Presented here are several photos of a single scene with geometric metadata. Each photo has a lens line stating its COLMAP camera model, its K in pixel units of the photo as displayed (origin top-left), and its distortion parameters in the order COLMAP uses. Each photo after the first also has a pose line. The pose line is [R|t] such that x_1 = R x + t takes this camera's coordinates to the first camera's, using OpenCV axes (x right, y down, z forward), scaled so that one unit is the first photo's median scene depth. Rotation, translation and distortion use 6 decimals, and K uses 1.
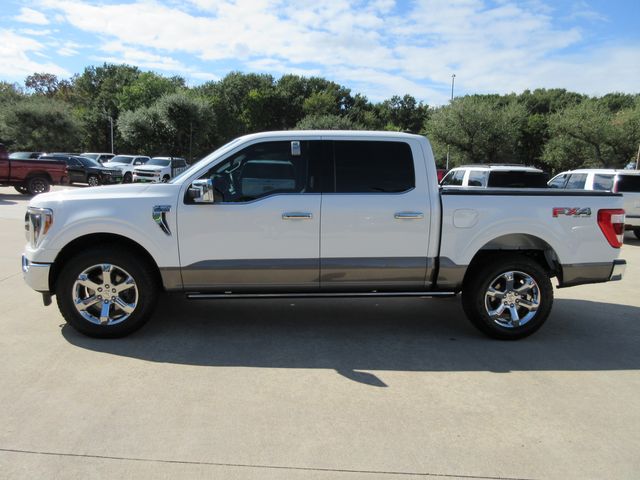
lens RADIAL K [[483.0, 0, 325.1], [0, 483.0, 238.5], [0, 0, 1]] dist [0.018875, -0.020795]
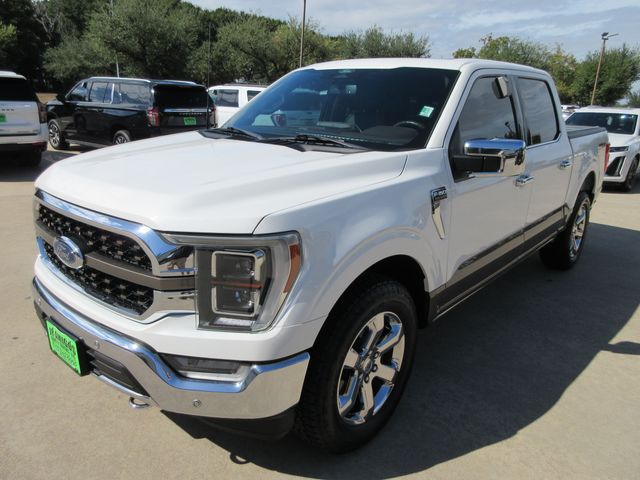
lens RADIAL K [[483.0, 0, 318.1], [0, 483.0, 244.1], [0, 0, 1]] dist [0.018875, -0.020795]
pose [[0.732432, -0.196738, 0.651796, -0.117280], [0.073349, 0.974570, 0.211740, -0.018511], [-0.676878, -0.107277, 0.728236, 0.096498]]
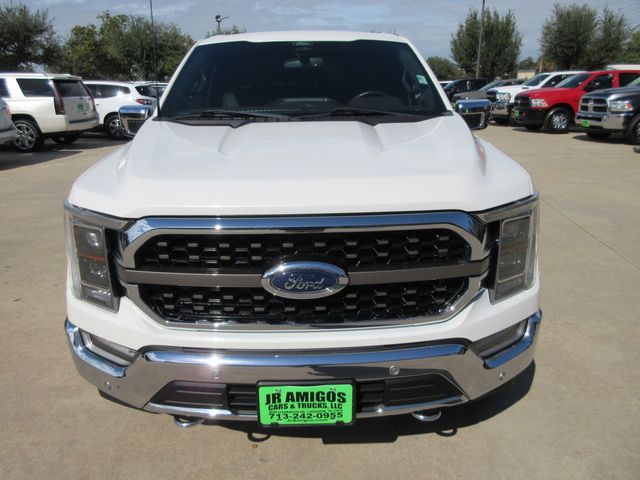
lens RADIAL K [[483.0, 0, 318.4], [0, 483.0, 239.2], [0, 0, 1]] dist [0.018875, -0.020795]
pose [[0.078756, -0.329293, 0.940938, -0.384928], [0.140938, 0.938067, 0.316492, -0.085166], [-0.986881, 0.107688, 0.120288, 0.712911]]
